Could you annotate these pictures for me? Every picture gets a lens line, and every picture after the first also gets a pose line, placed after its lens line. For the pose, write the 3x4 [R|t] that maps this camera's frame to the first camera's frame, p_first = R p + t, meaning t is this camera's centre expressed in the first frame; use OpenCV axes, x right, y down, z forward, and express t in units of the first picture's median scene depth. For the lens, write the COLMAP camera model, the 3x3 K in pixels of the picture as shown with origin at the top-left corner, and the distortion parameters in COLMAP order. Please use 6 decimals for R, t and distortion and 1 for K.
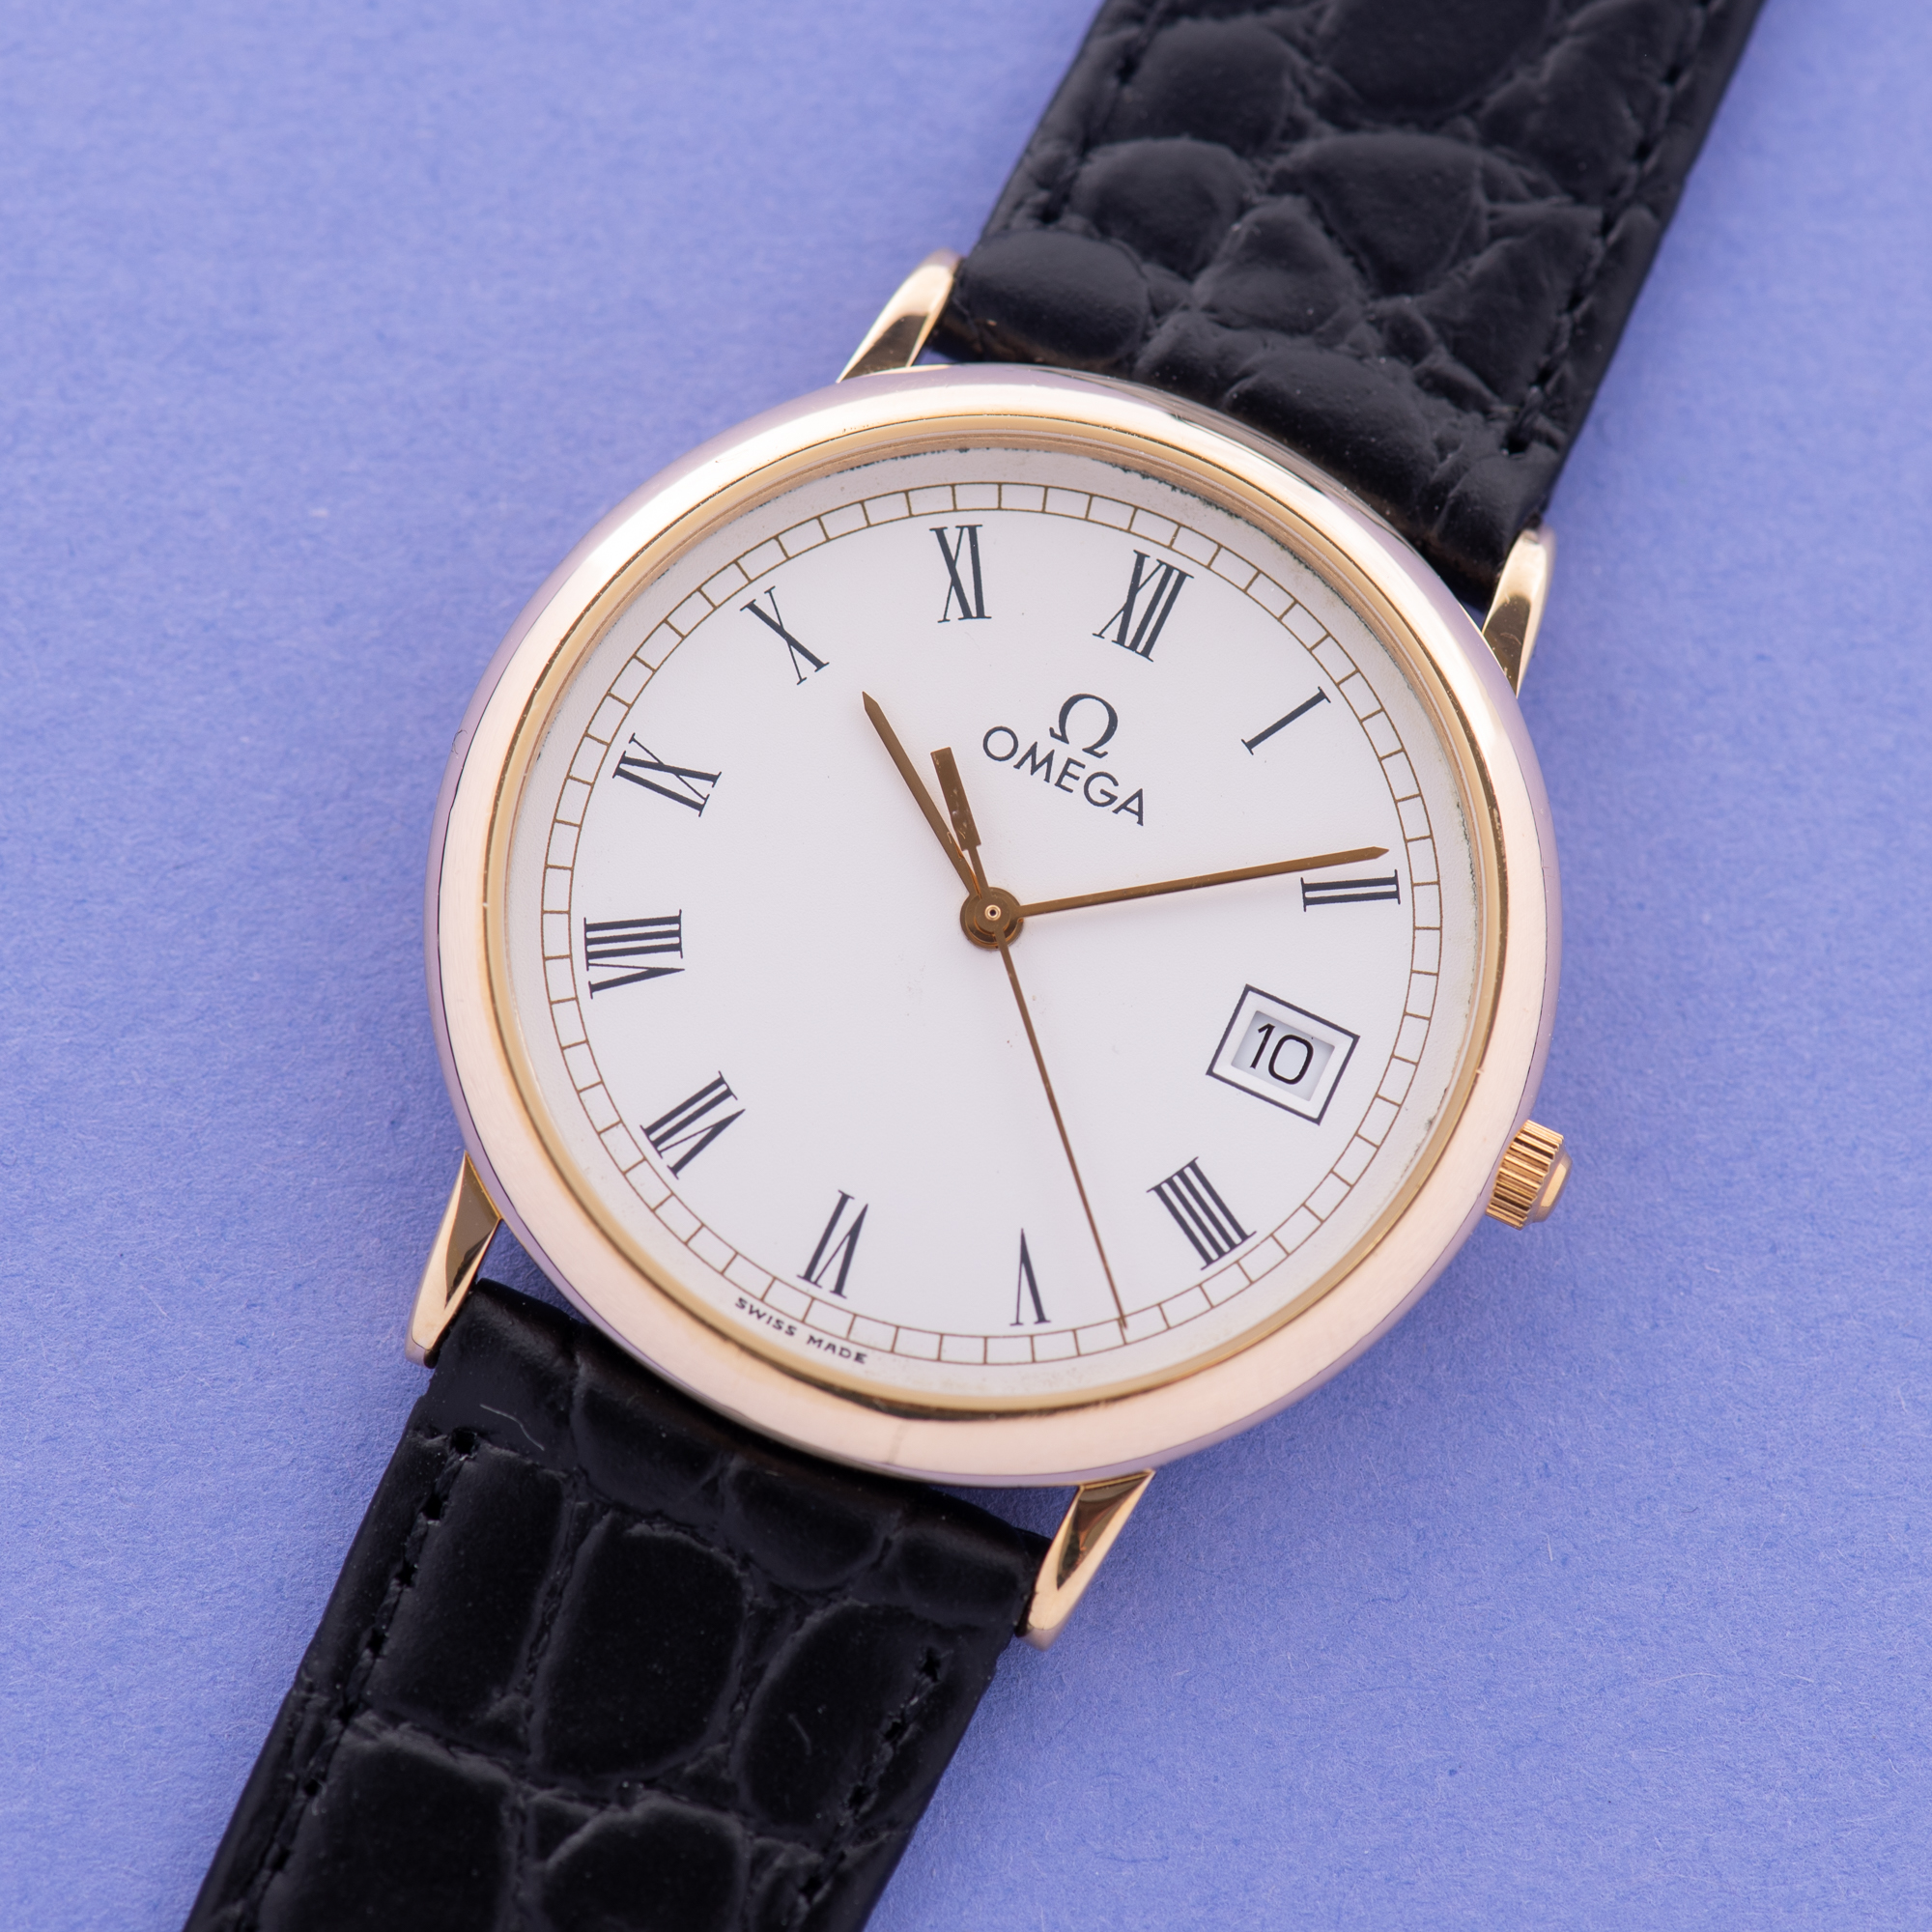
lens RADIAL K [[14354.2, 0, 966.0], [0, 14354.2, 966.0], [0, 0, 1]] dist [0.565833, 28.043093]
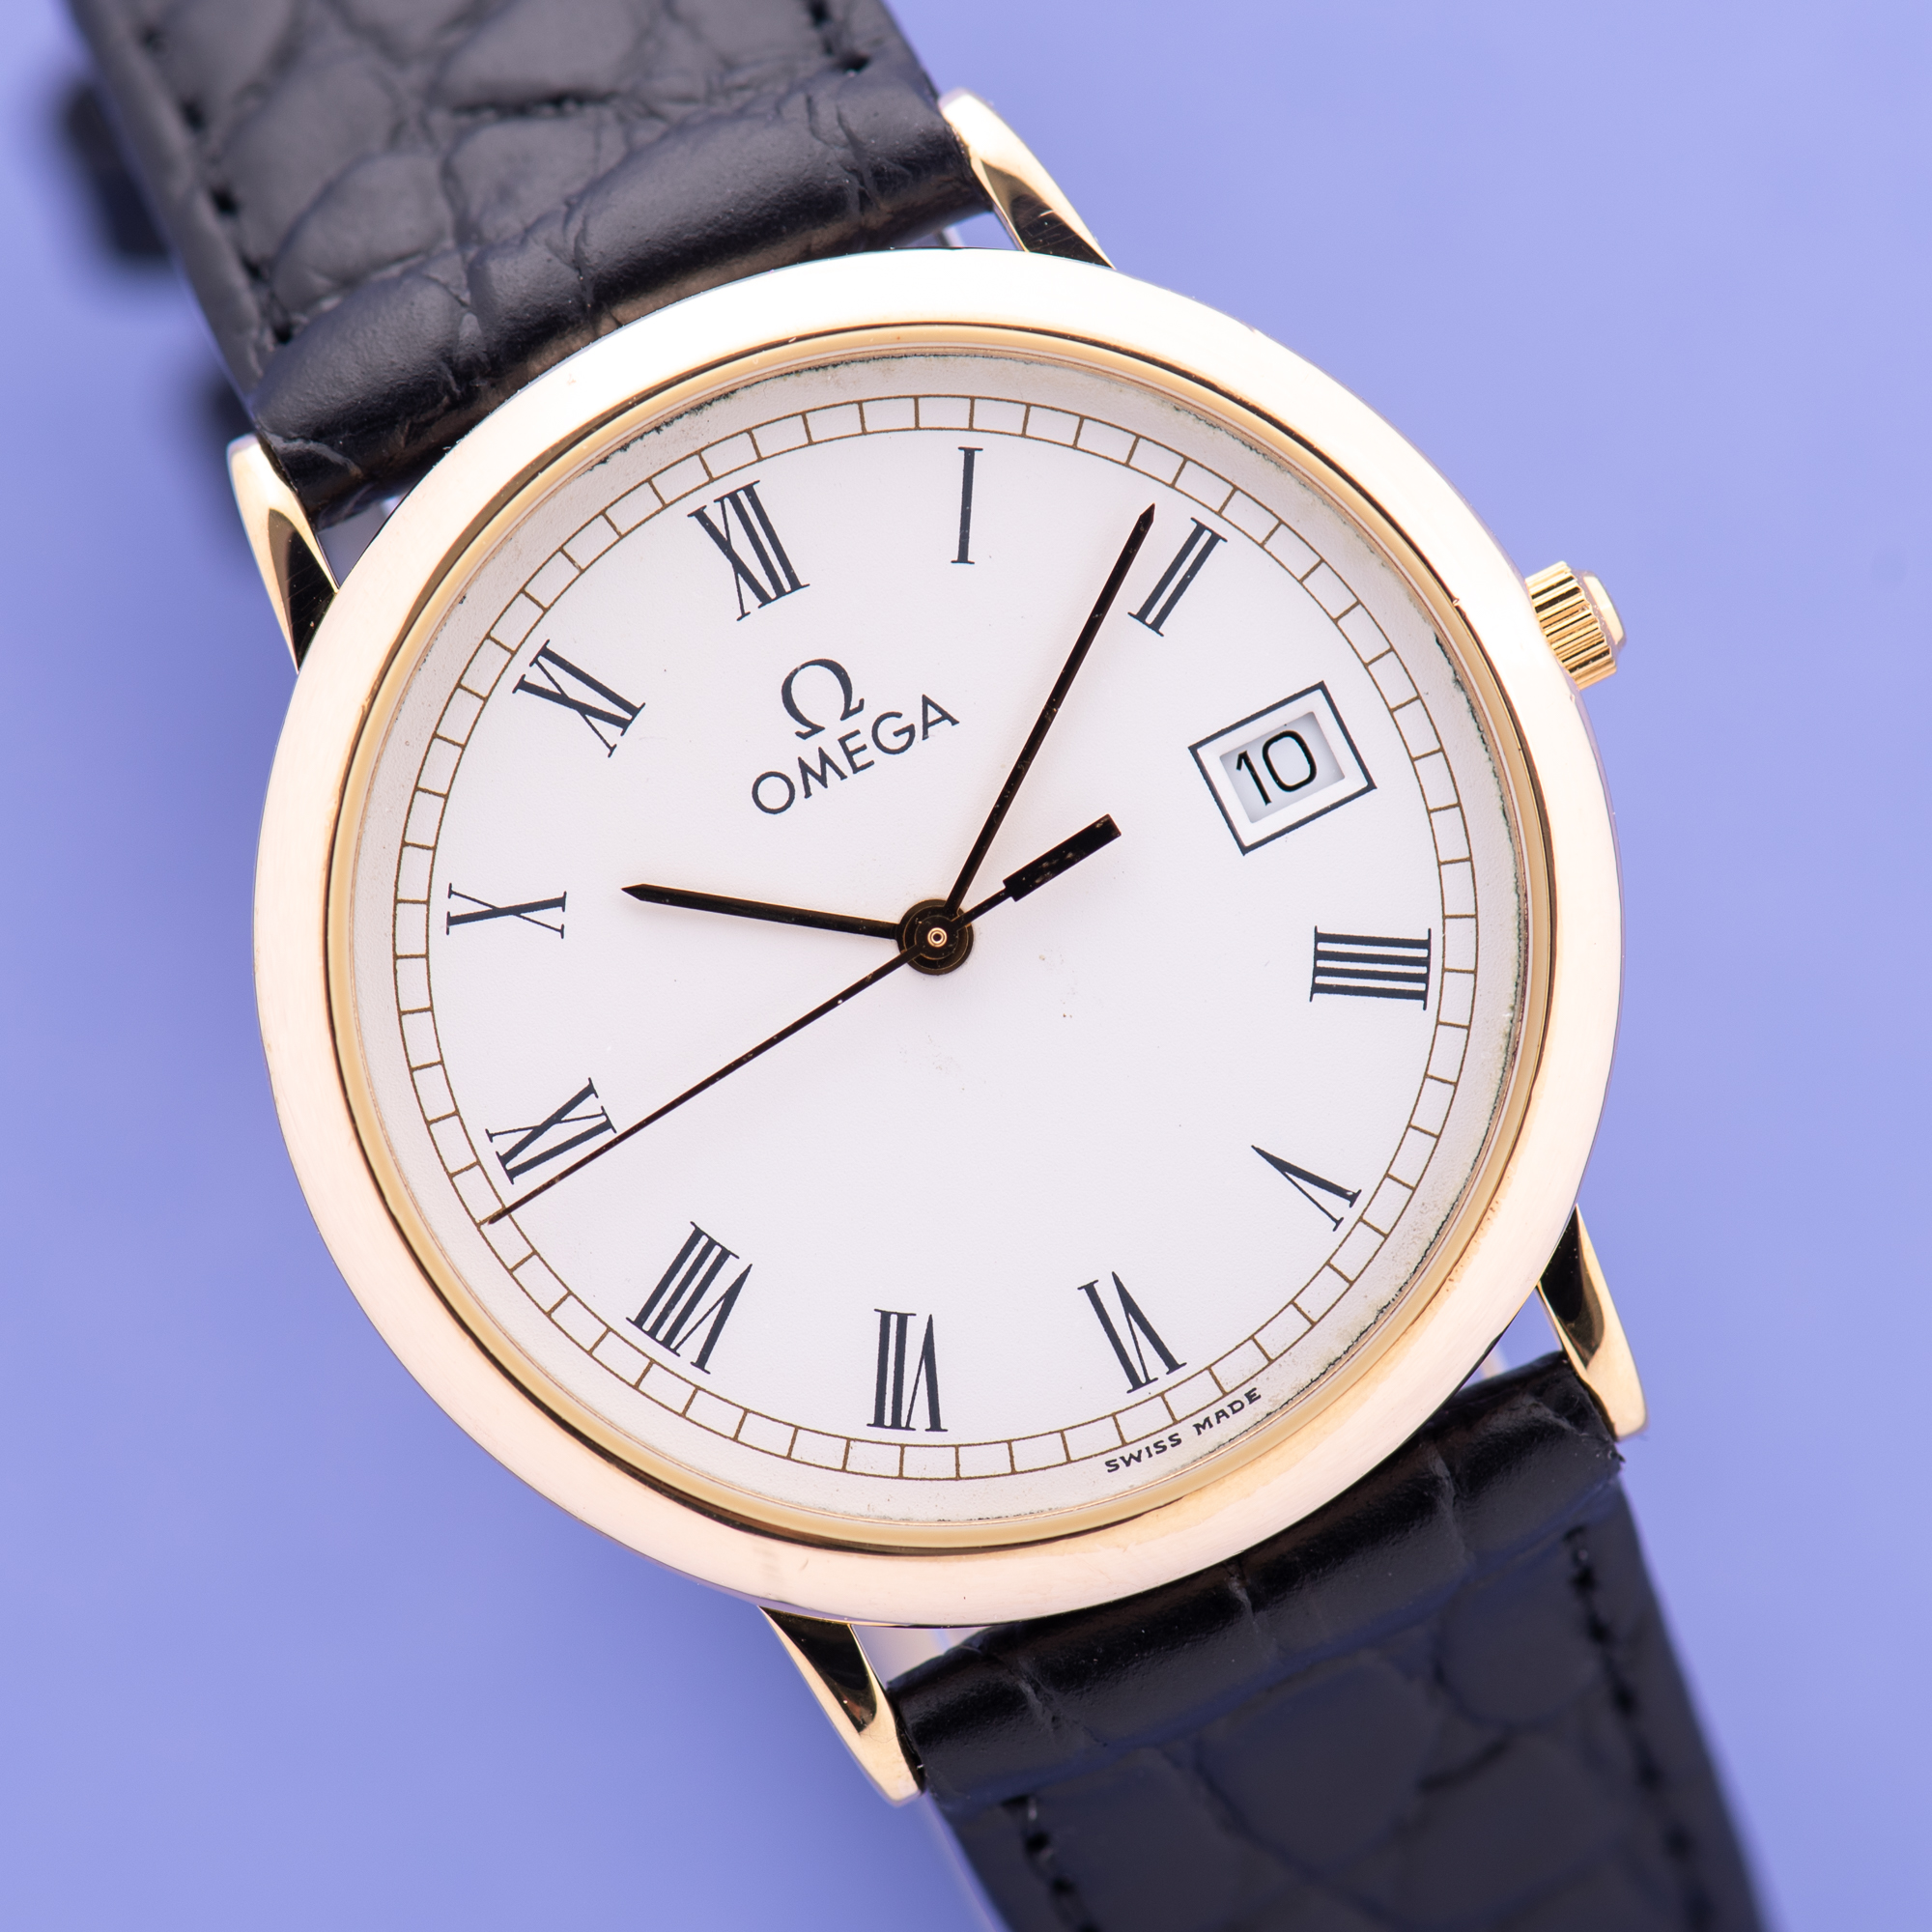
lens RADIAL K [[14354.2, 0, 966.0], [0, 14354.2, 966.0], [0, 0, 1]] dist [0.565833, 28.043093]
pose [[0.627914, -0.778218, 0.010067, -0.006742], [0.760705, 0.616414, 0.203375, -0.169561], [-0.164476, -0.120044, 0.979049, 0.186826]]
